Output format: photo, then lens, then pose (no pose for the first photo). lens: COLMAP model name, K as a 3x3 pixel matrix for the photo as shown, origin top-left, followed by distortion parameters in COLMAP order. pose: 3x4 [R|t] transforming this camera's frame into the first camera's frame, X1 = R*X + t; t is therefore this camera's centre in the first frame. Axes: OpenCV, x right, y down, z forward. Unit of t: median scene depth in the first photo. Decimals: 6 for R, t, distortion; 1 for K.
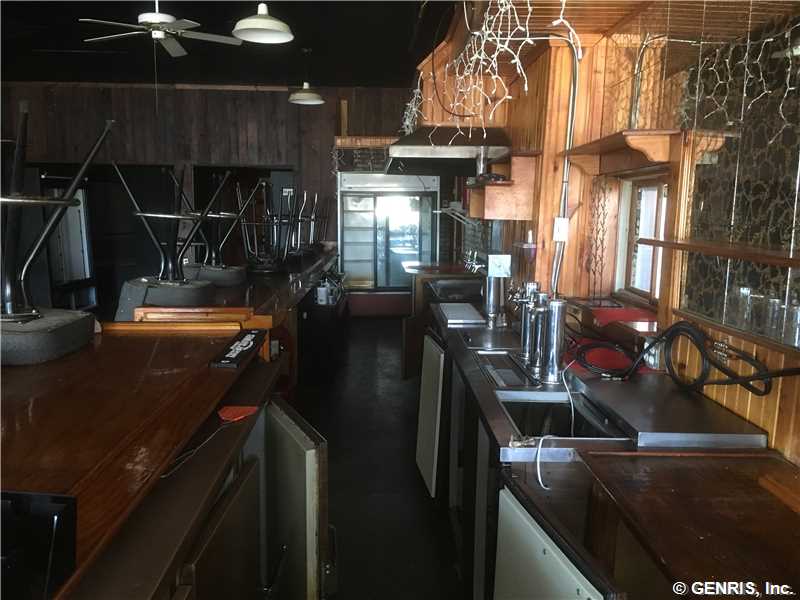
lens RADIAL K [[666.5, 0, 400.0], [0, 666.5, 300.0], [0, 0, 1]] dist [0.072597, -0.000738]
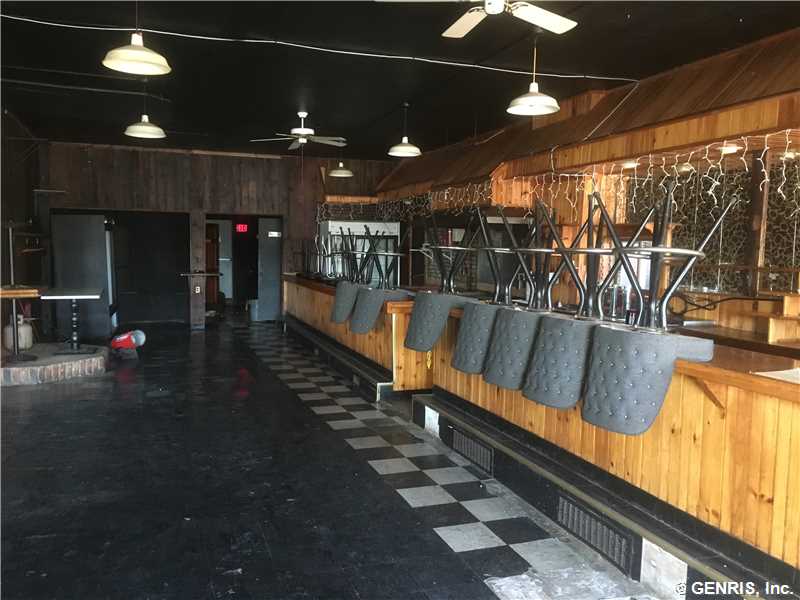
lens RADIAL K [[666.5, 0, 400.0], [0, 666.5, 300.0], [0, 0, 1]] dist [0.072597, -0.000738]
pose [[0.951647, -0.021597, 0.306433, -0.352466], [0.037600, 0.998214, -0.046416, 0.035432], [-0.304884, 0.055694, 0.950760, -0.304715]]
